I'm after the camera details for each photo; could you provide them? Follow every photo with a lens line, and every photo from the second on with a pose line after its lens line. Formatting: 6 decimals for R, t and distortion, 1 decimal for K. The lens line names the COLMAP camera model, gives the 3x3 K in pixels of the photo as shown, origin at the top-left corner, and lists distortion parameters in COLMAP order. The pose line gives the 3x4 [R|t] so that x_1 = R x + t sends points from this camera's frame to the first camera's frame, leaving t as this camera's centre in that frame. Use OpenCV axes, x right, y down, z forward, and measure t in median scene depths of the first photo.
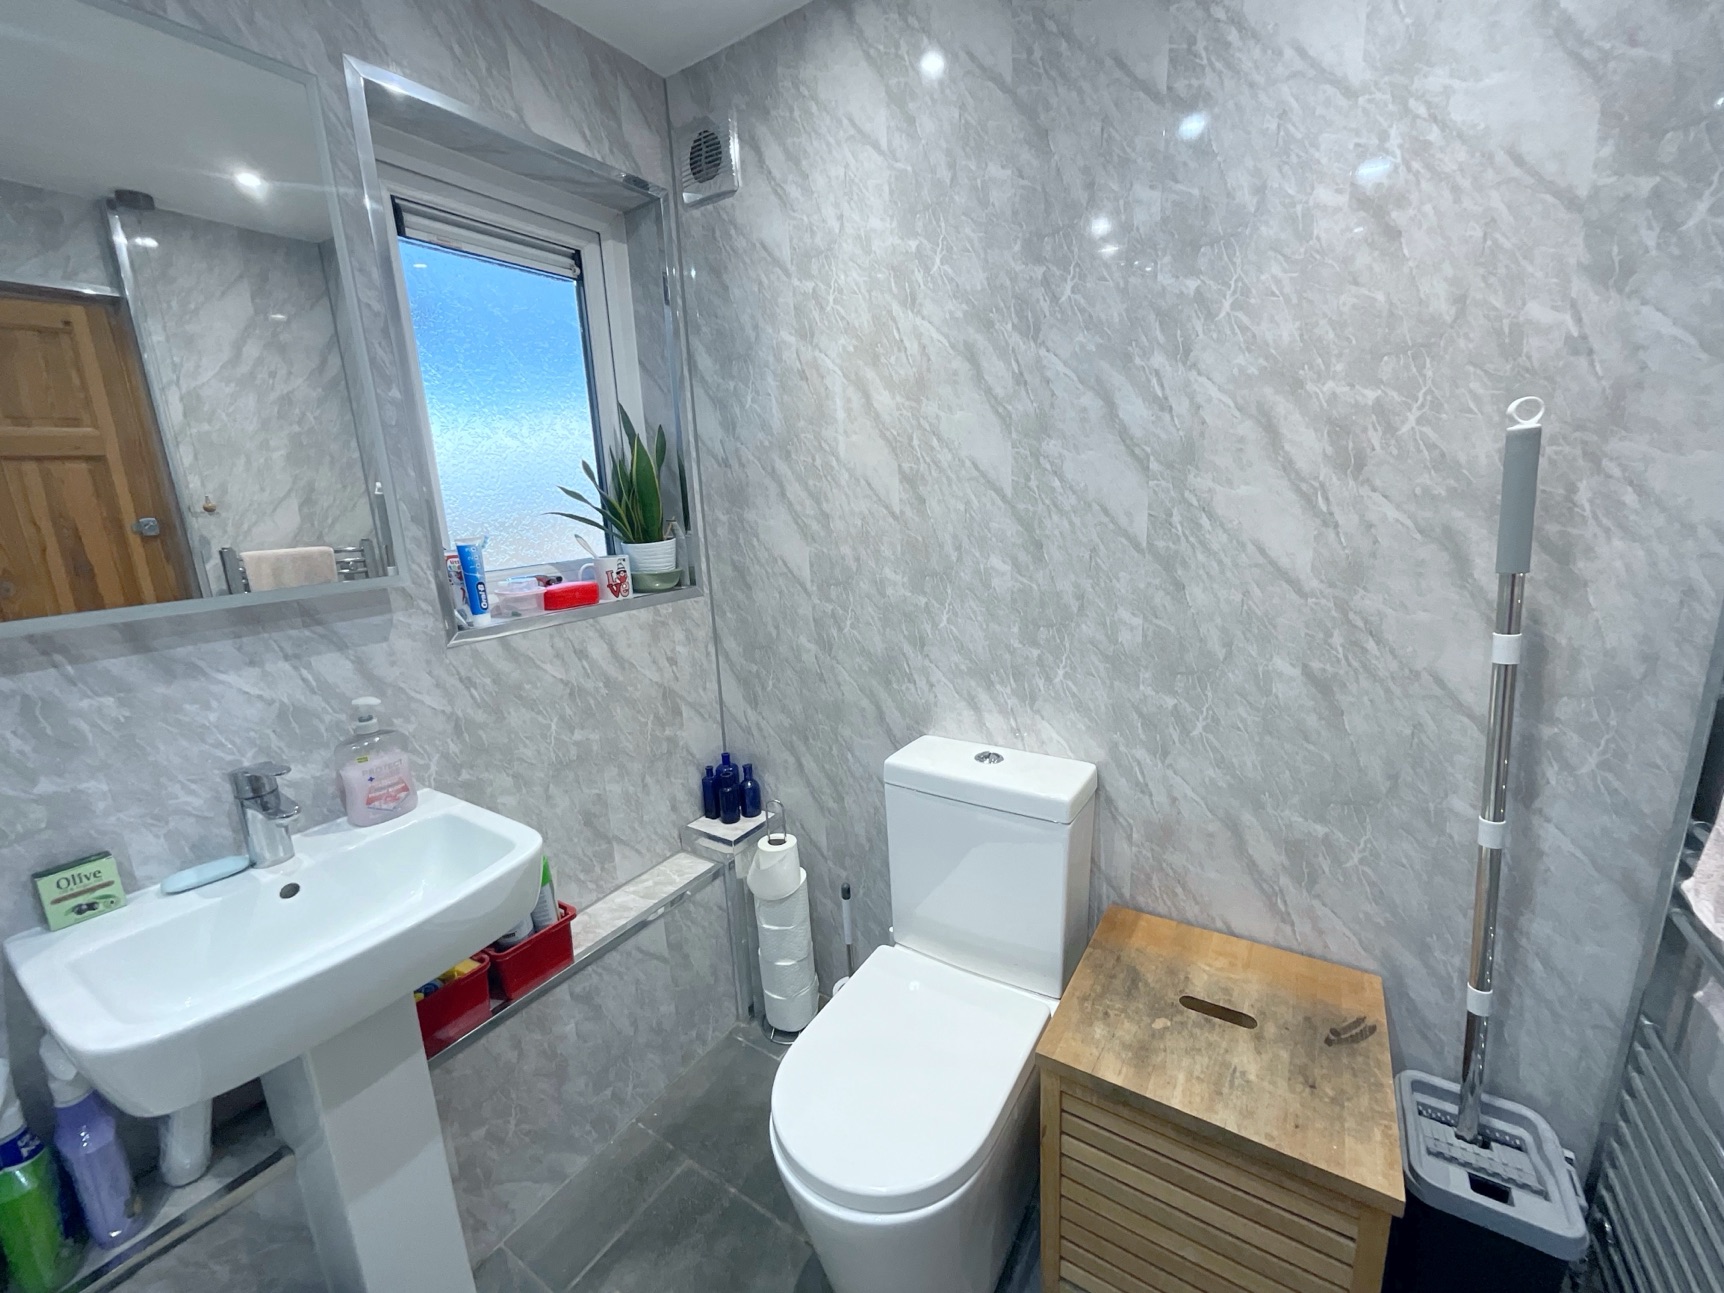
lens RADIAL K [[700.3, 0, 865.2], [0, 700.3, 647.0], [0, 0, 1]] dist [-0.001274, 0.000414]
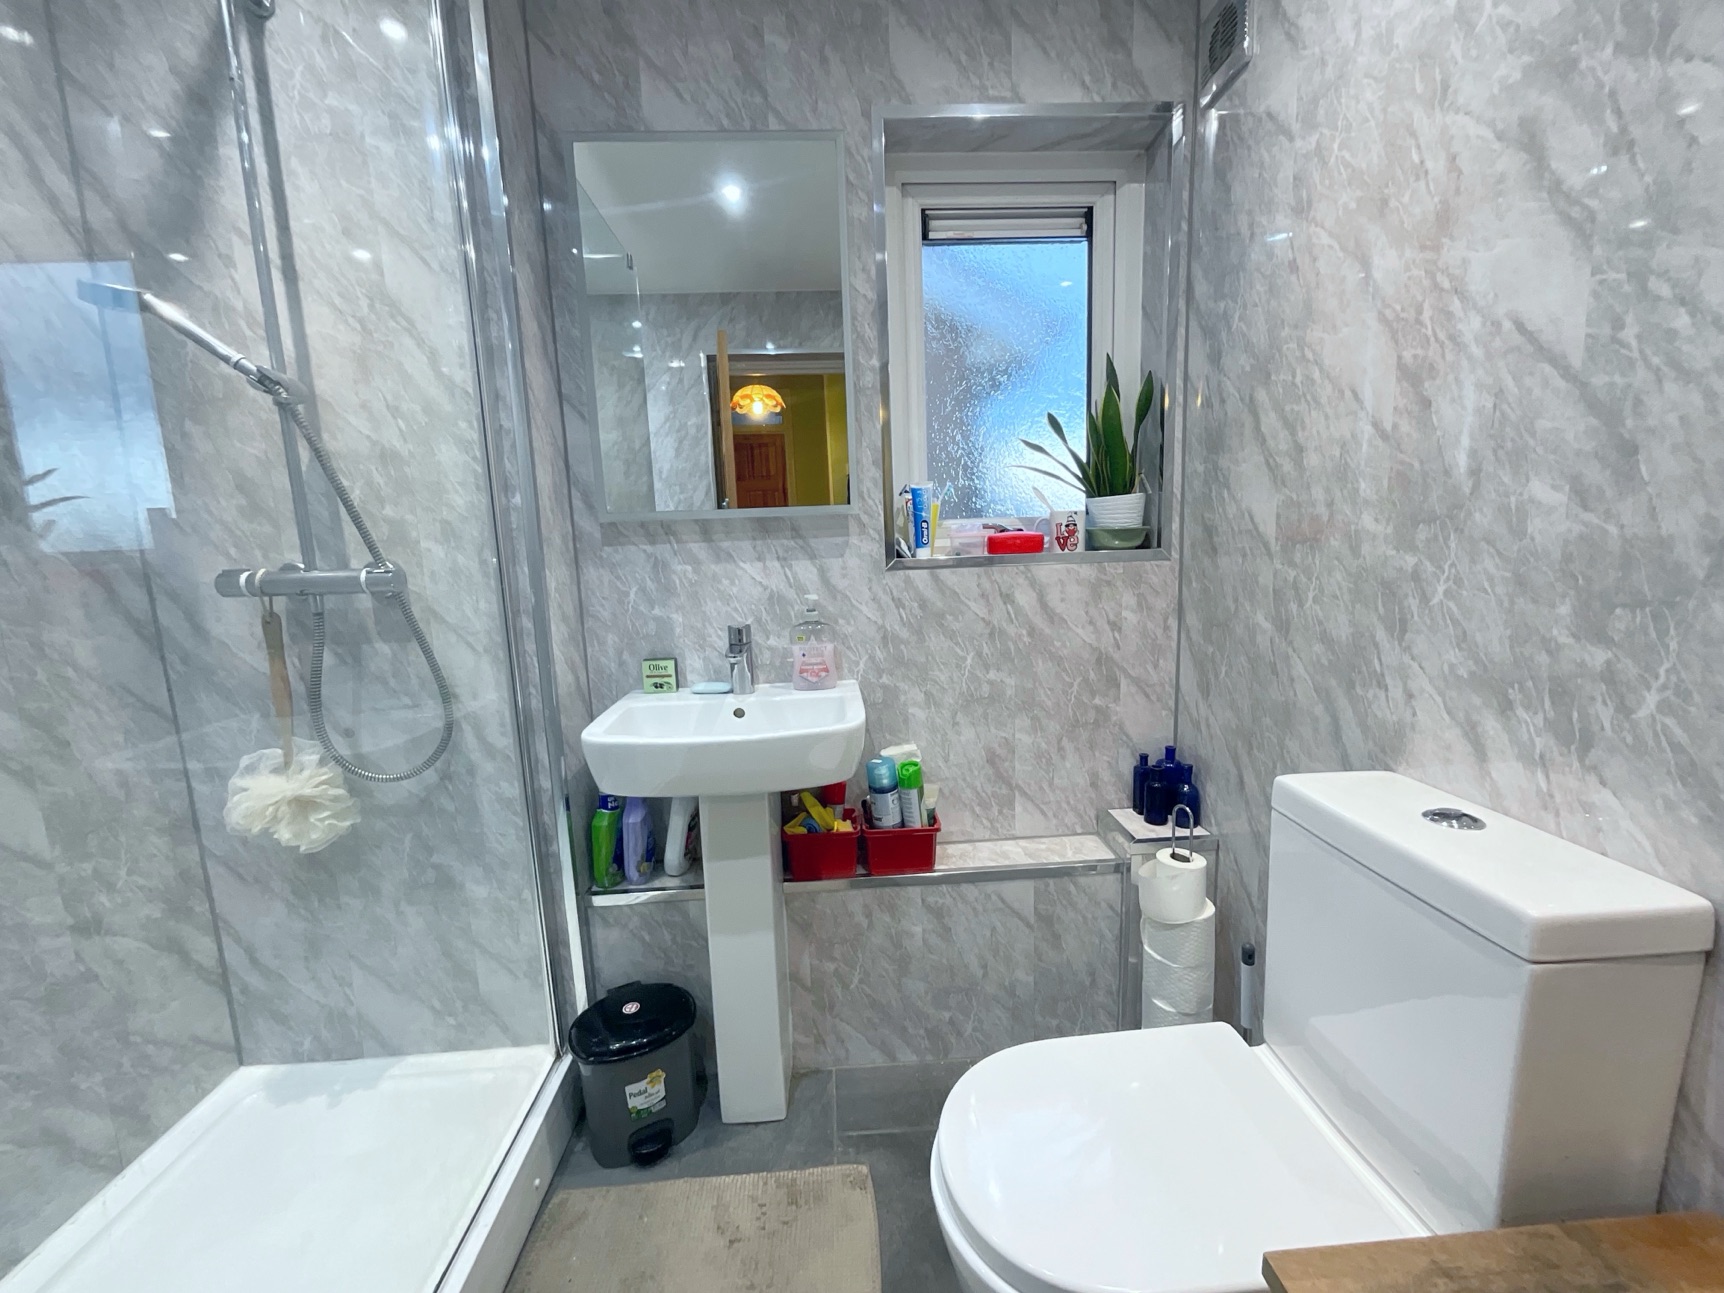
lens RADIAL K [[701.3, 0, 864.0], [0, 701.3, 644.4], [0, 0, 1]] dist [0.000557, 0.002855]
pose [[0.585533, 0.140939, -0.798303, 0.312209], [-0.169498, 0.984289, 0.049453, 0.061979], [0.792730, 0.106354, 0.600223, 0.213750]]
